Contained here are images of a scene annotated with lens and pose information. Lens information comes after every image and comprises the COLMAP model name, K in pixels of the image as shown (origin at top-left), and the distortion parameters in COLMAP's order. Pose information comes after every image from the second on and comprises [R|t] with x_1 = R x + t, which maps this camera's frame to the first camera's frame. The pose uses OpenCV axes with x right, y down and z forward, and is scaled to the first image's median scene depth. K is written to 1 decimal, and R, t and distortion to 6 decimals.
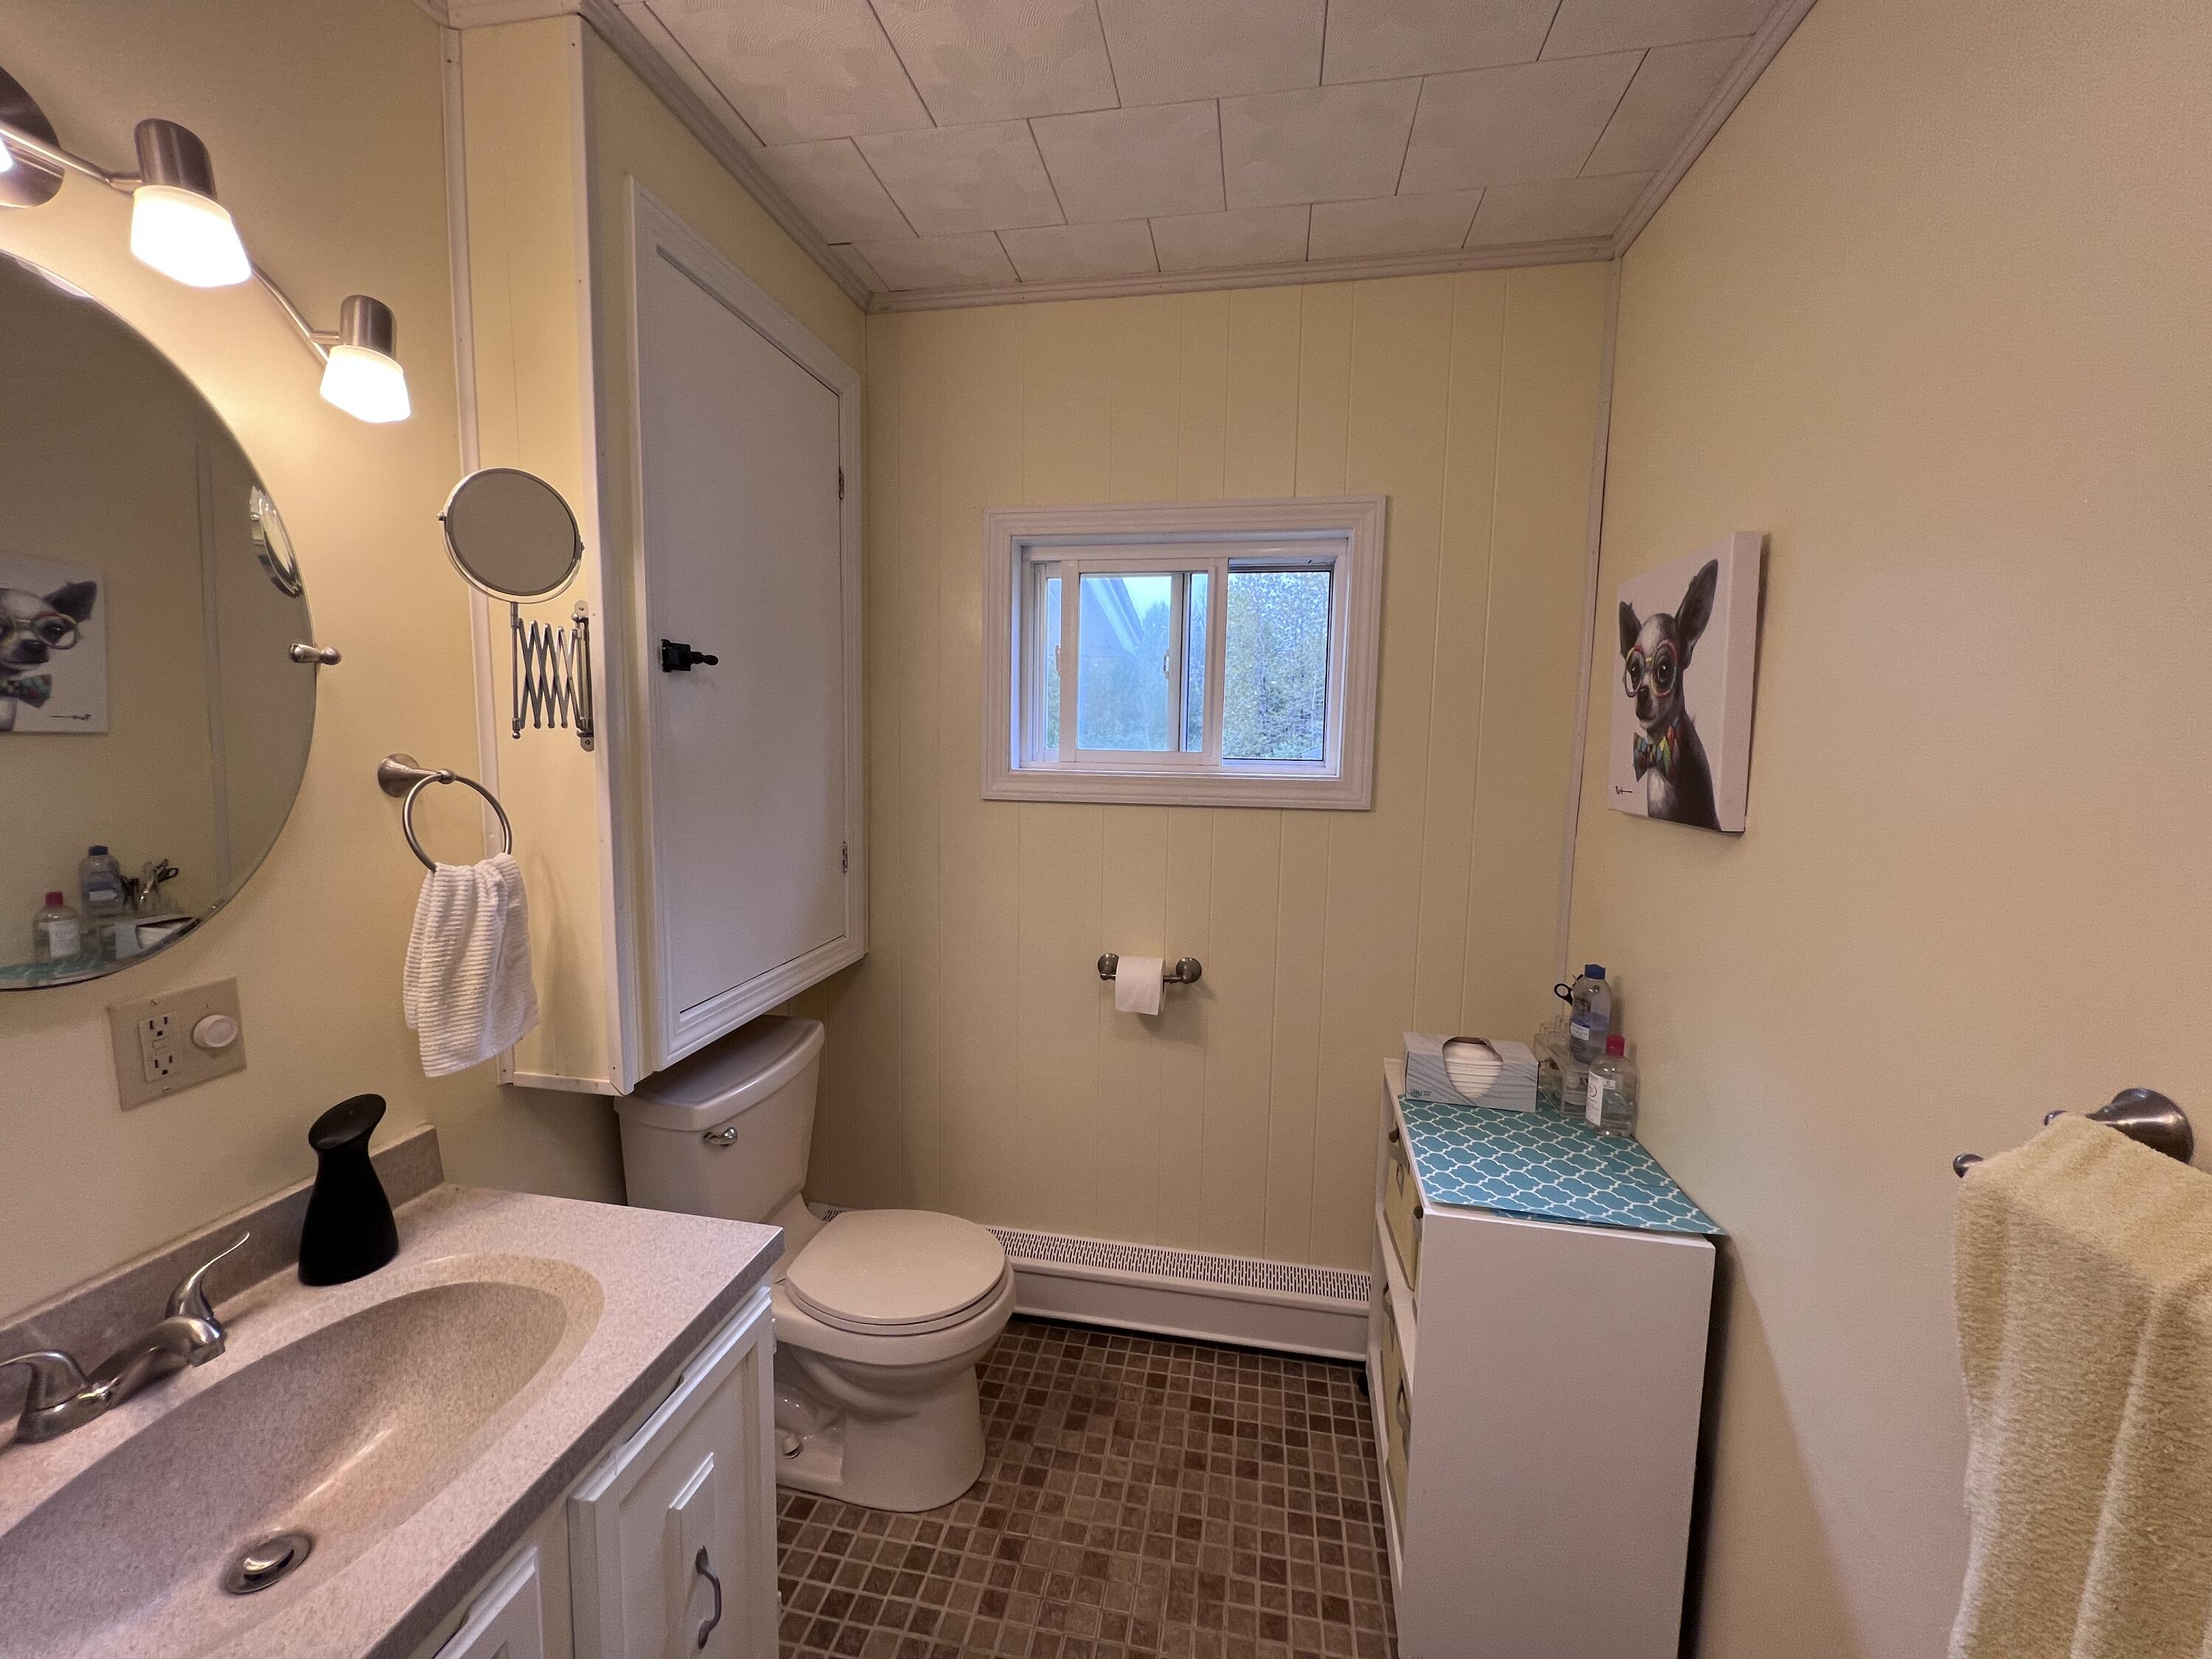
lens RADIAL K [[882.6, 0, 1095.7], [0, 882.6, 827.1], [0, 0, 1]] dist [-0.001451, -0.000192]
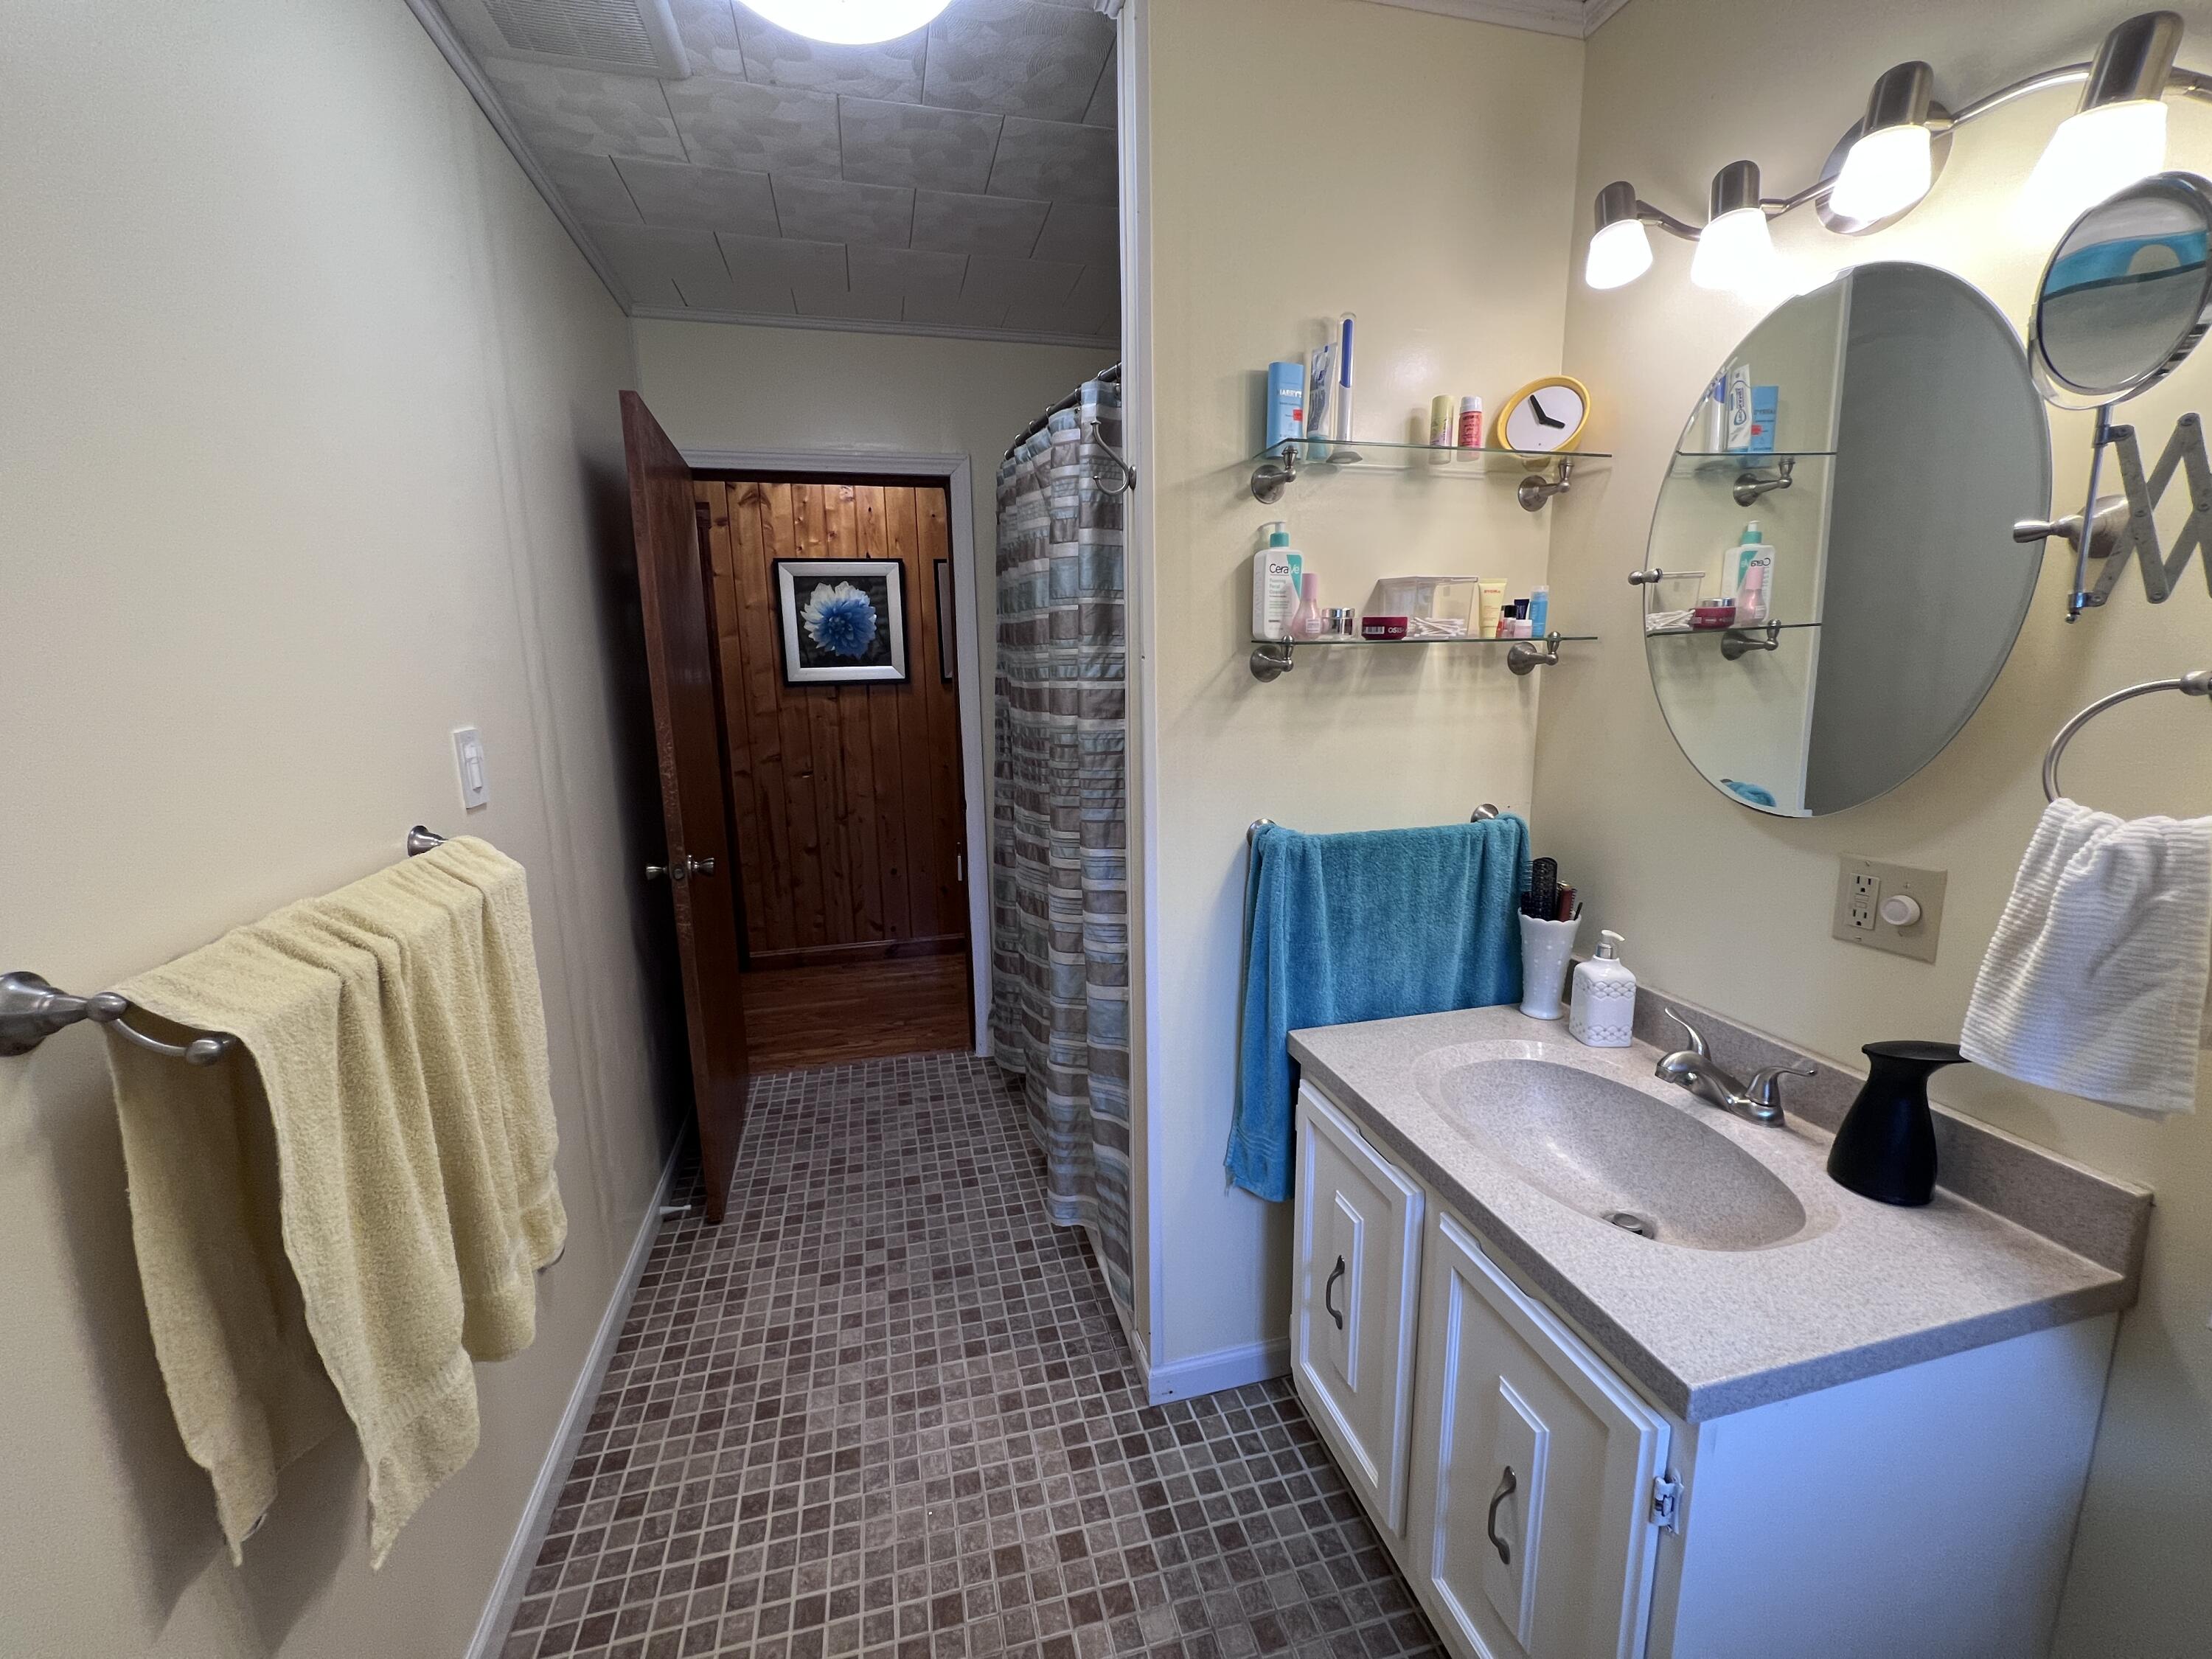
lens RADIAL K [[882.6, 0, 1095.7], [0, 882.6, 827.1], [0, 0, 1]] dist [-0.001451, -0.000192]
pose [[-0.913179, 0.073180, -0.400934, 0.310256], [-0.046190, 0.958826, 0.280213, -0.117062], [0.404932, 0.274404, -0.872200, 1.470903]]
